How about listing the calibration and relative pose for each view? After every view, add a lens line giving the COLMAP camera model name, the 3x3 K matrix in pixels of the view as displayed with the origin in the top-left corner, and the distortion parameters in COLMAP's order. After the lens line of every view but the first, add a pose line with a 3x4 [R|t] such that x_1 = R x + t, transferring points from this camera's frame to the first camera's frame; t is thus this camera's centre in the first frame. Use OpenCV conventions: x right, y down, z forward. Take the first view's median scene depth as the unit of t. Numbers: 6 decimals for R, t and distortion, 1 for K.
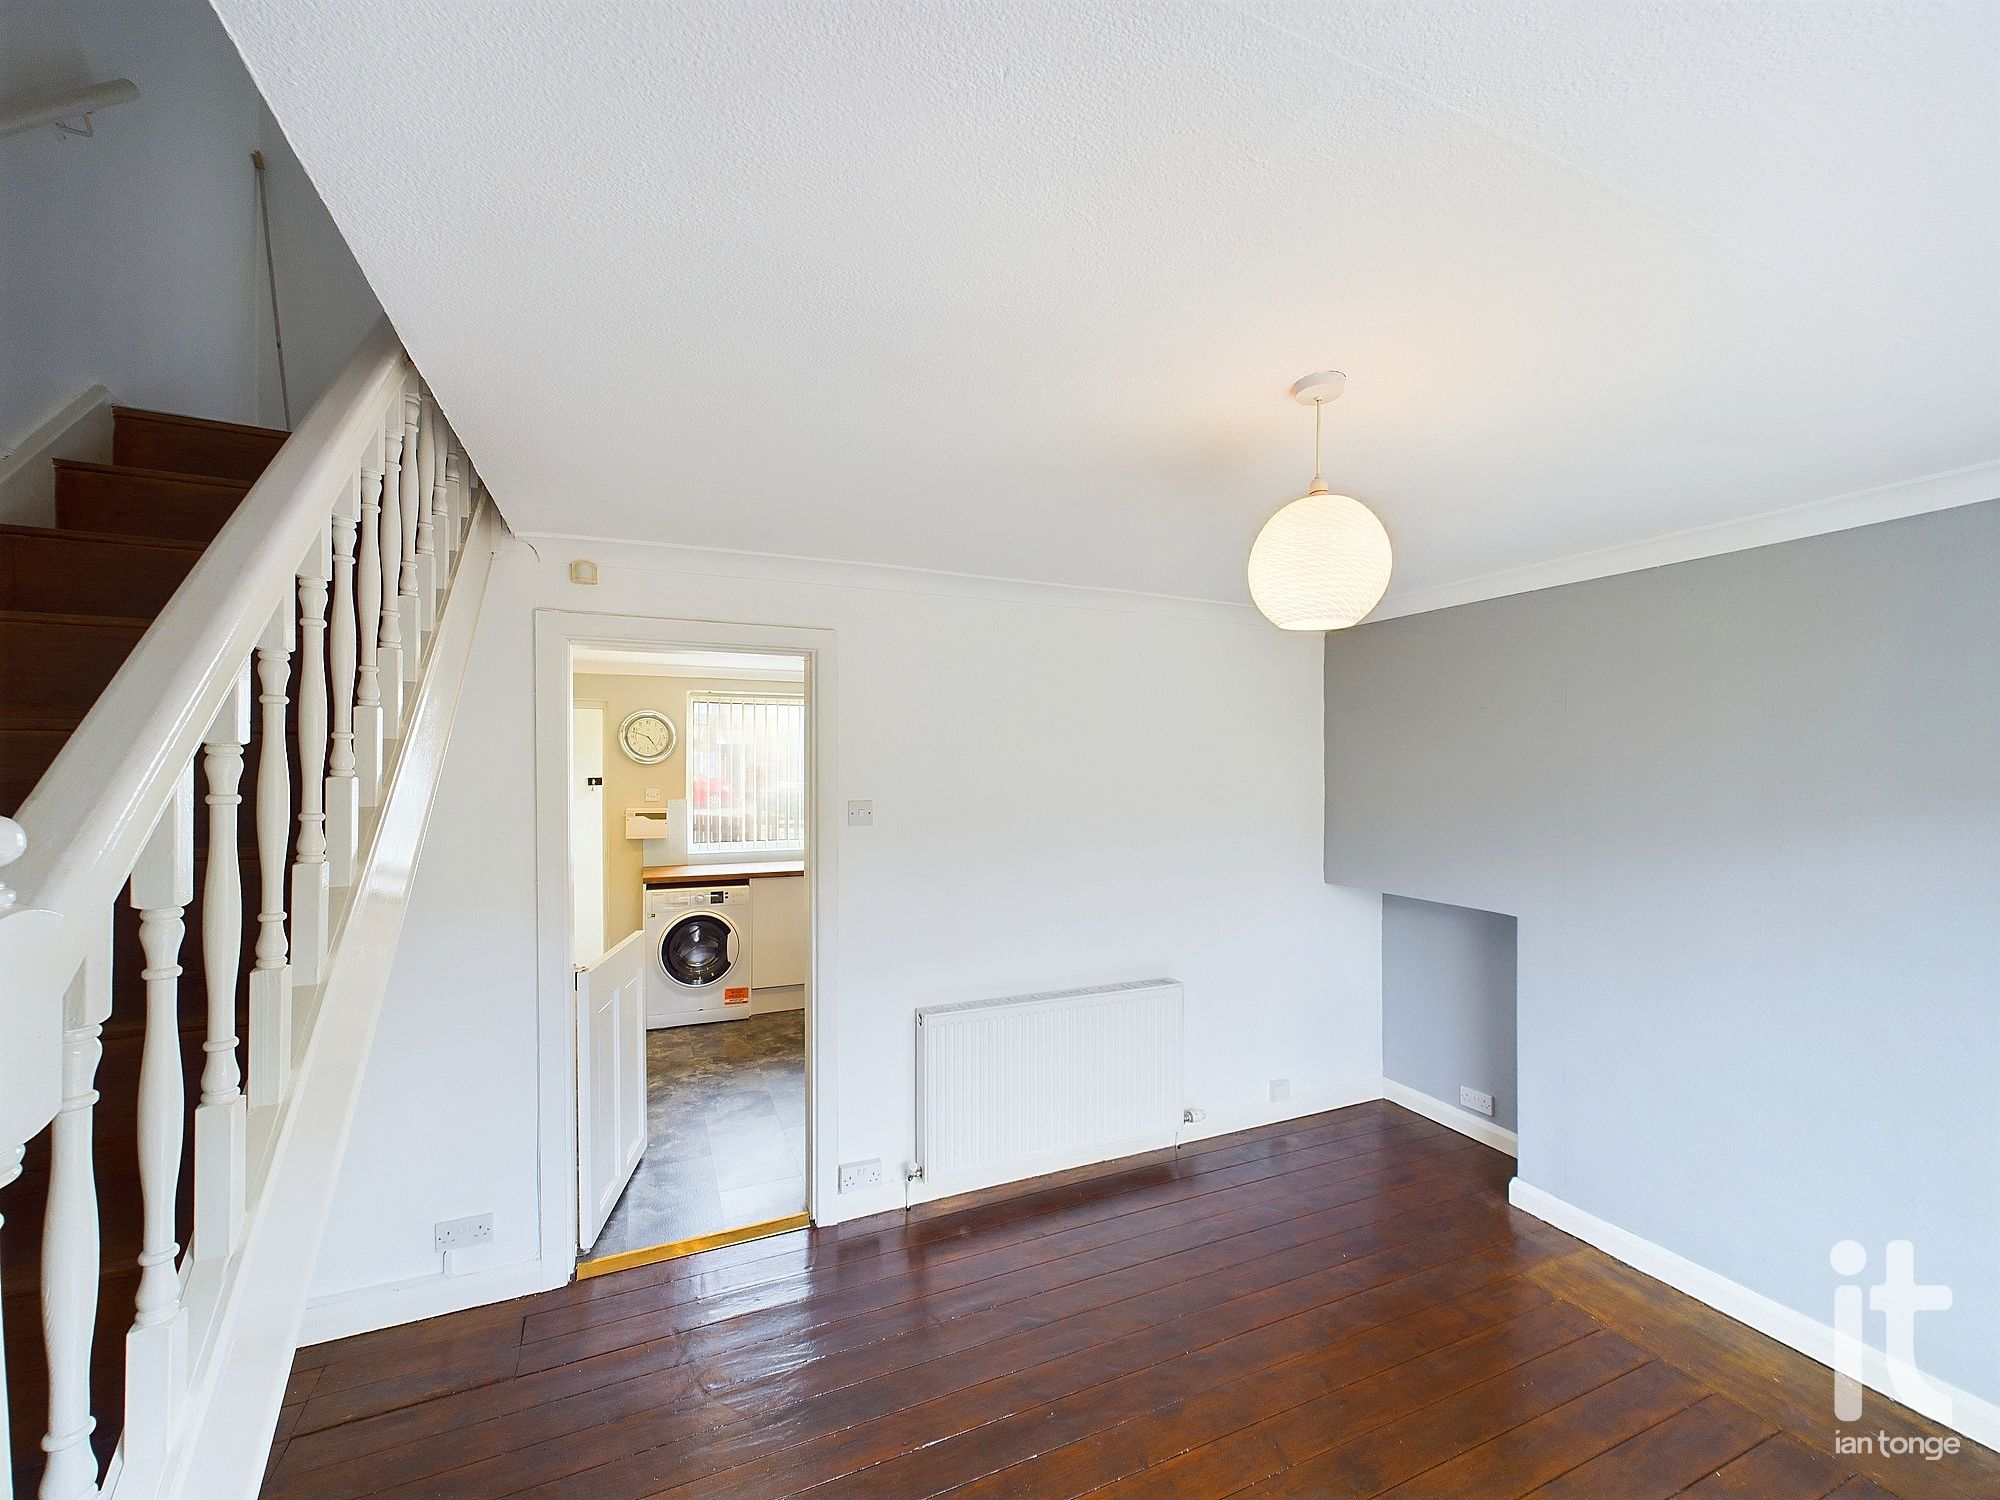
lens RADIAL K [[804.0, 0, 1000.0], [0, 804.0, 788.9], [0, 0, 1]] dist [0.000478, 0.000311]
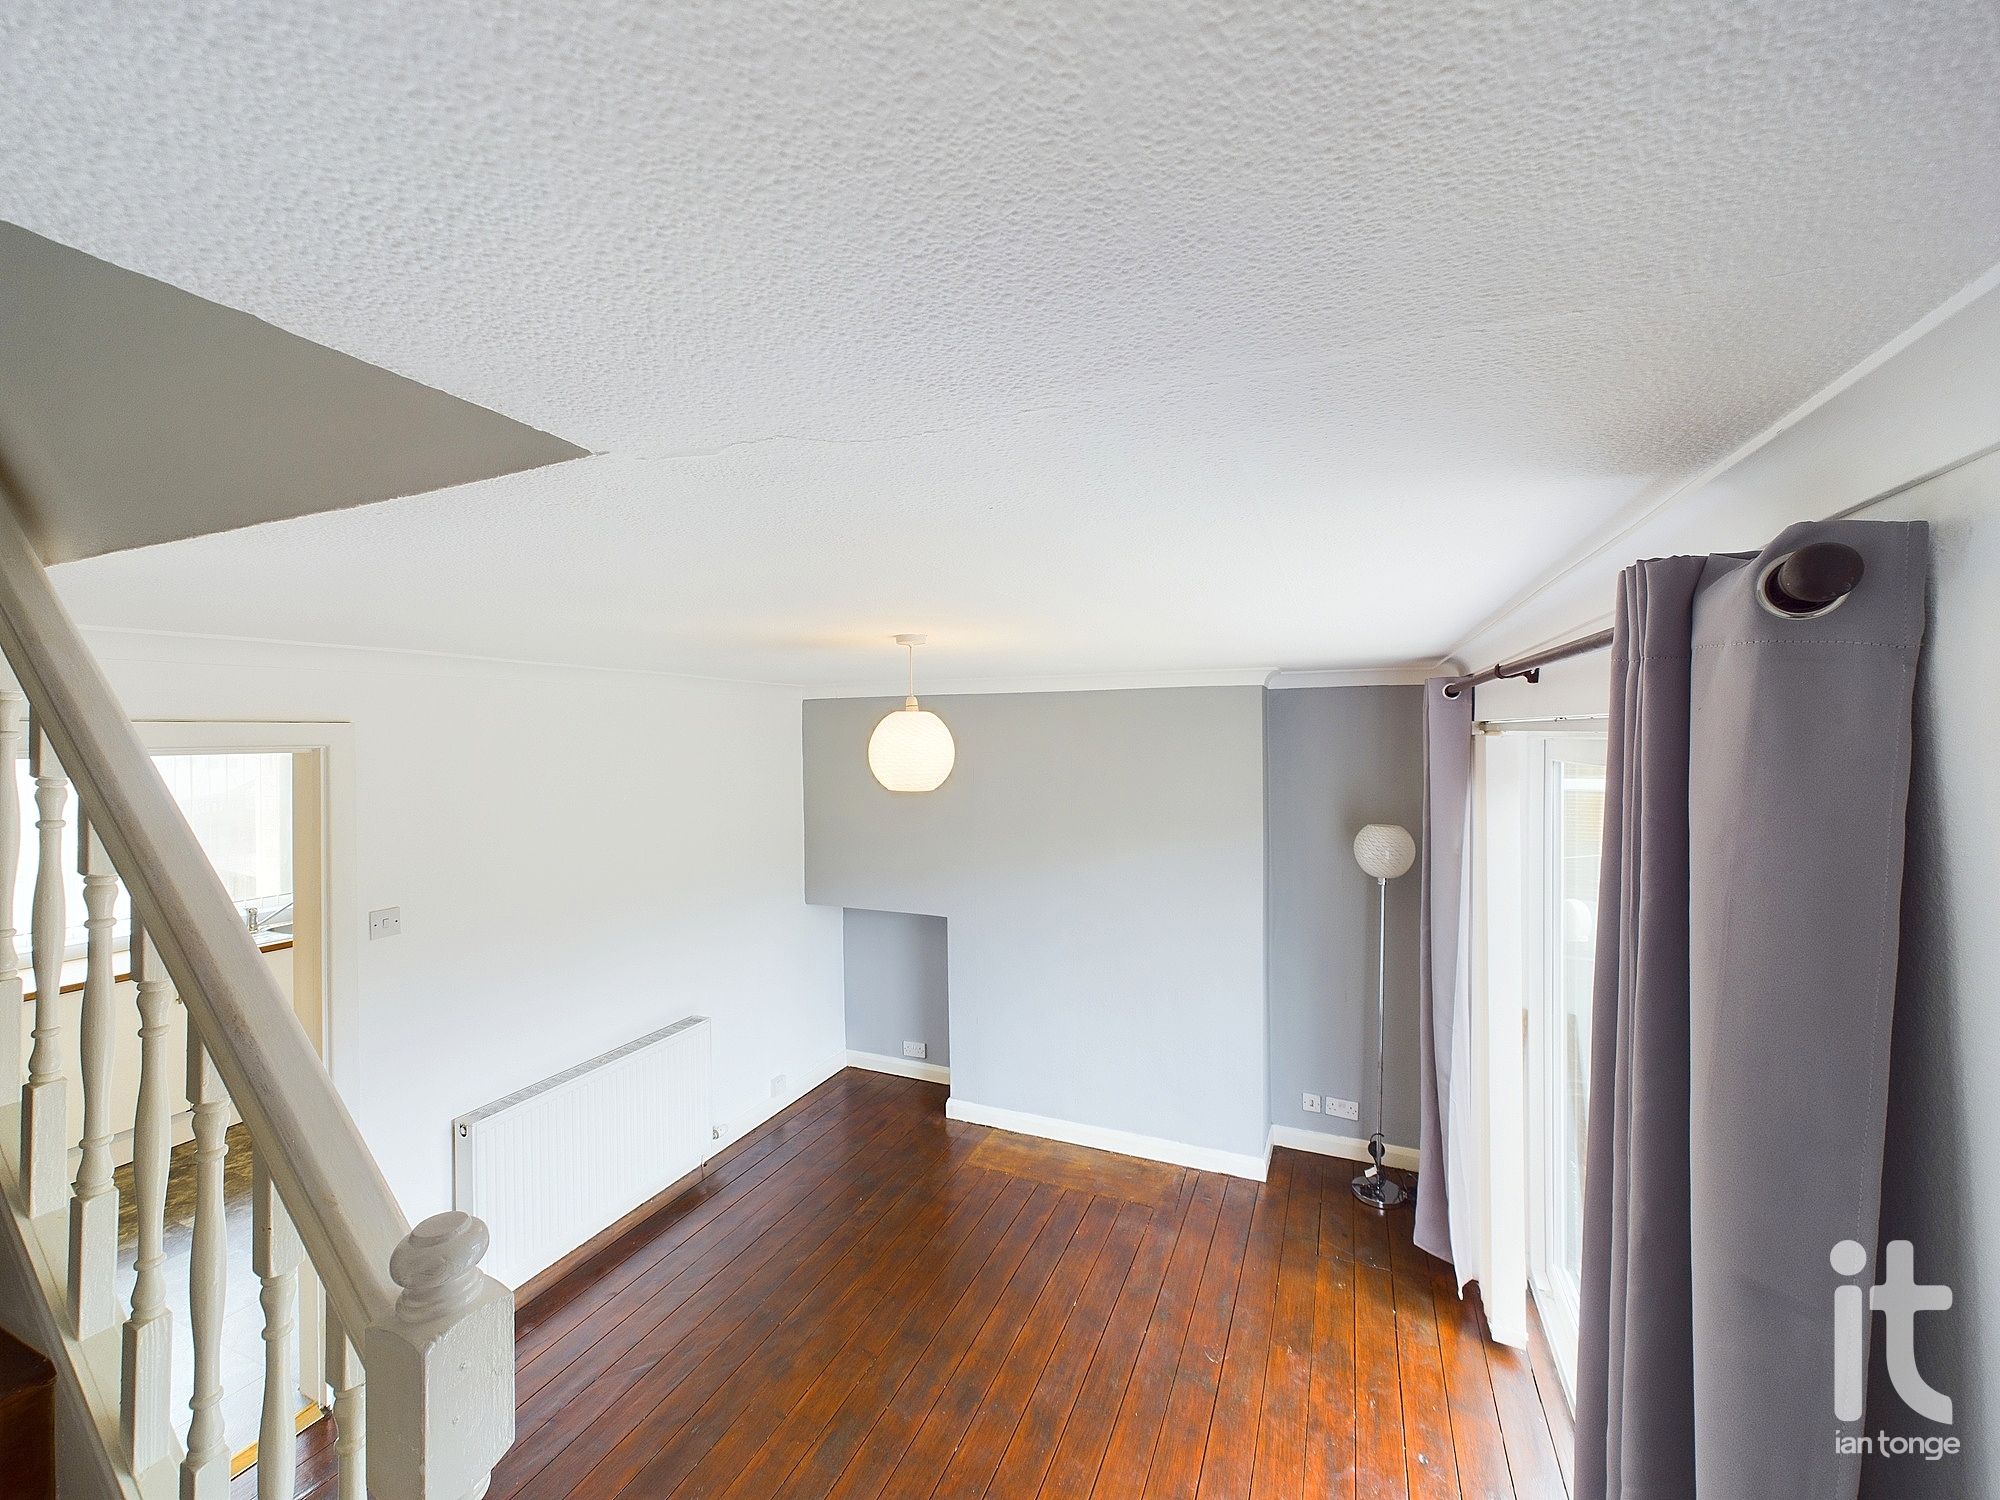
lens RADIAL K [[802.1, 0, 1007.9], [0, 802.1, 753.2], [0, 0, 1]] dist [0.000985, -0.000091]
pose [[0.724404, -0.017709, 0.689149, -0.261277], [0.024519, 0.999699, -0.000084, -0.131152], [-0.688940, 0.016958, 0.724620, -0.121972]]
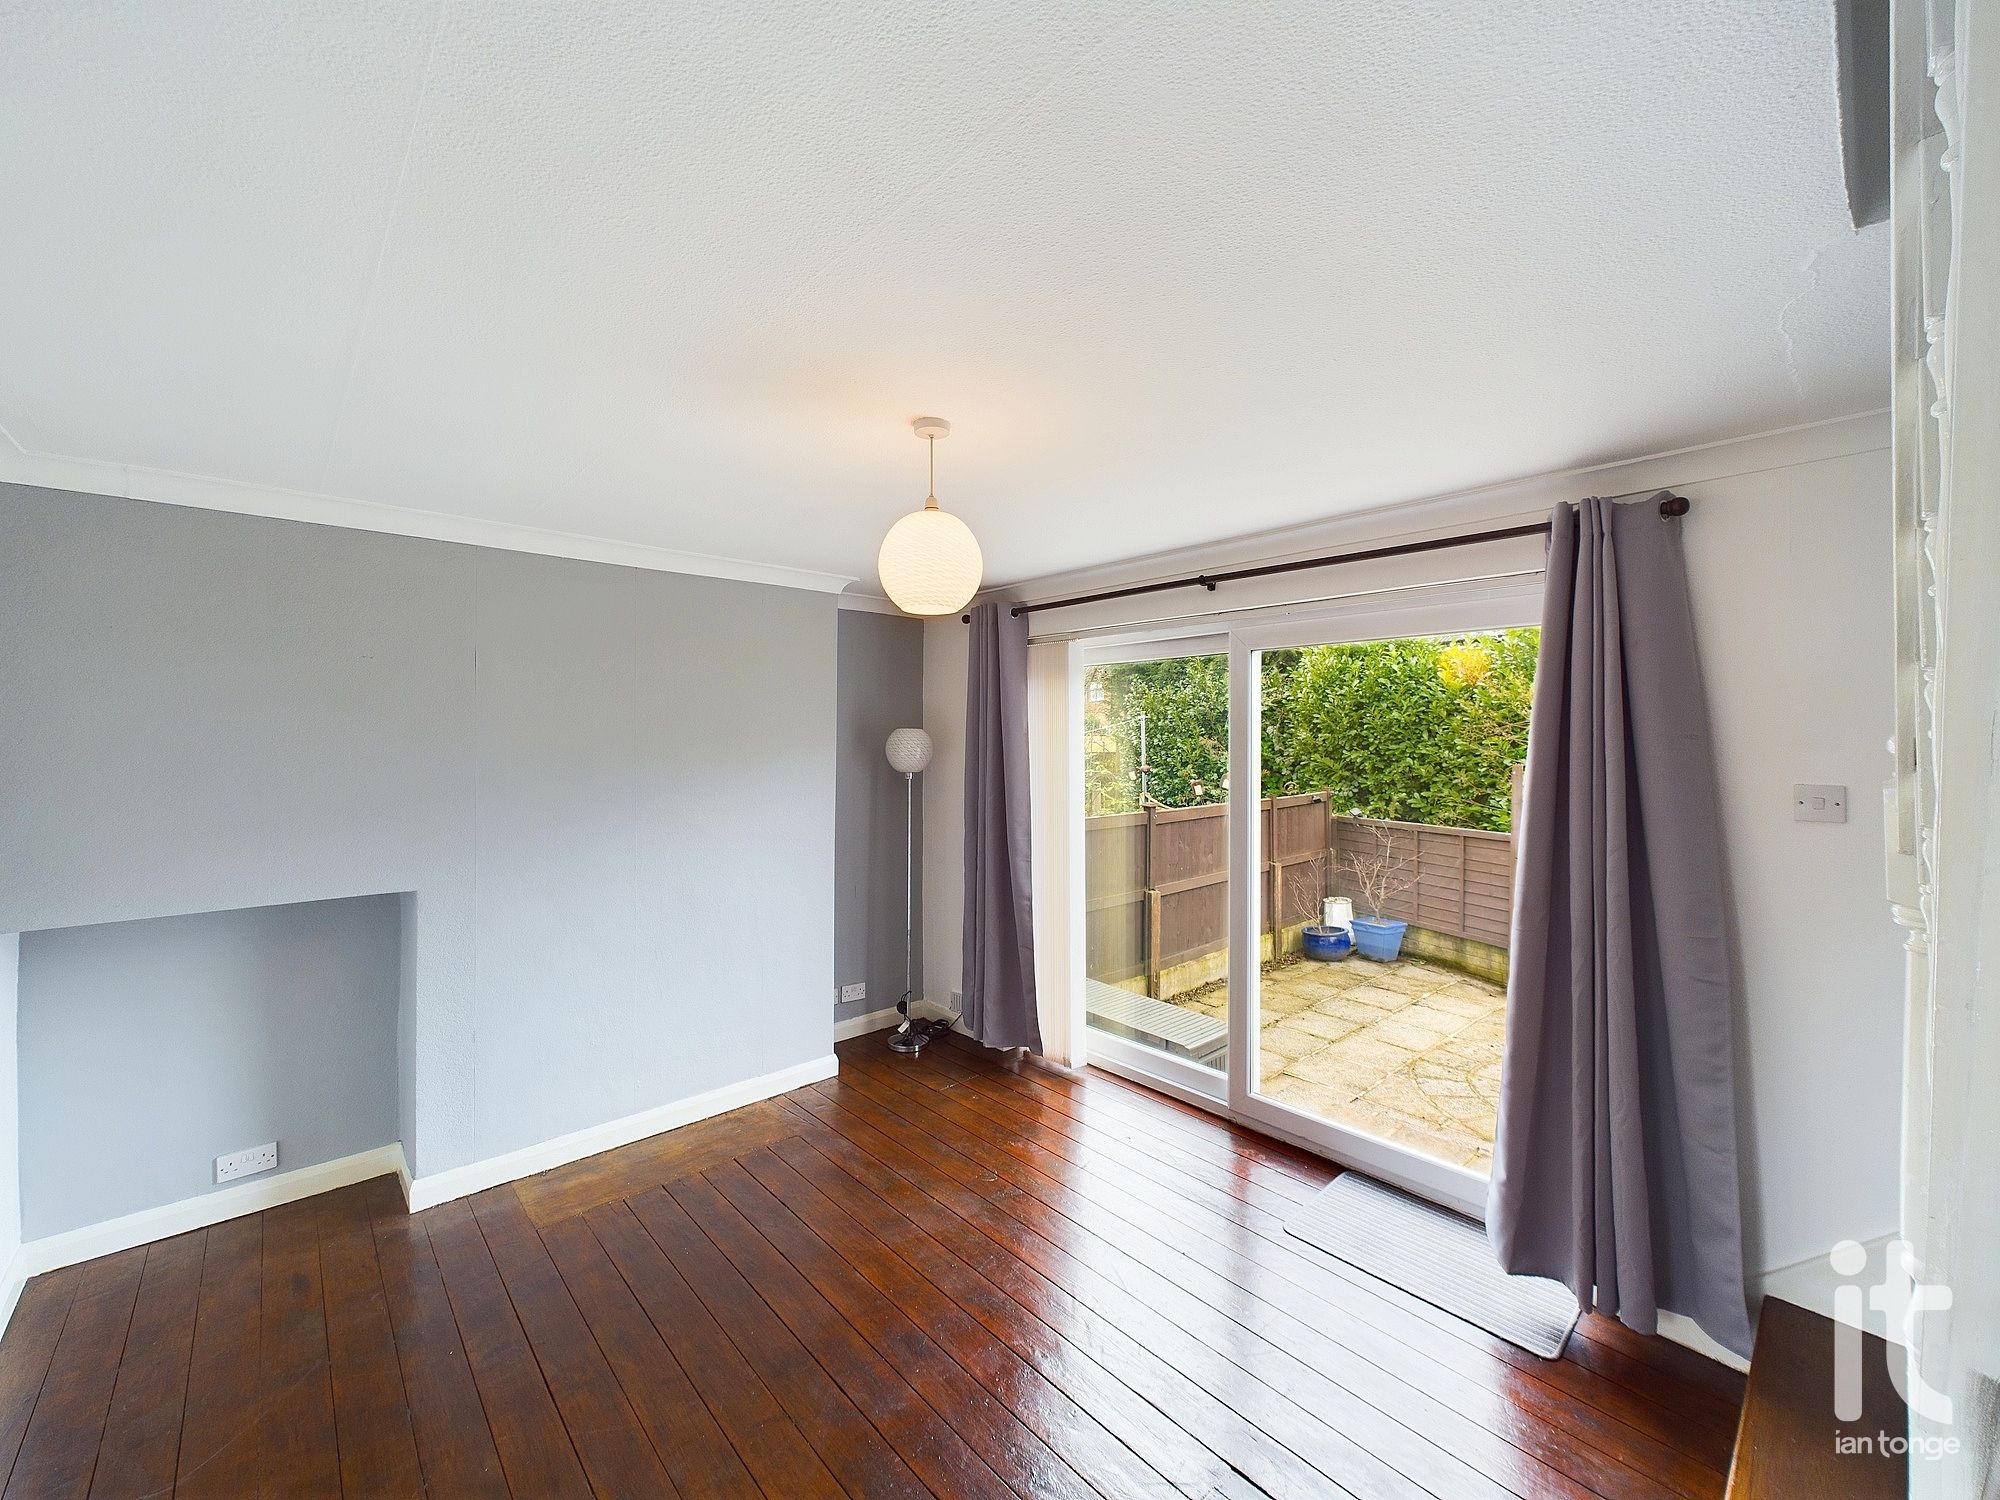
lens RADIAL K [[807.2, 0, 997.7], [0, 807.2, 739.4], [0, 0, 1]] dist [-0.000444, -0.000146]
pose [[-0.317415, -0.007725, 0.948255, -0.427080], [0.027220, 0.999481, 0.017254, -0.011617], [-0.947896, 0.031288, -0.317040, 0.652810]]
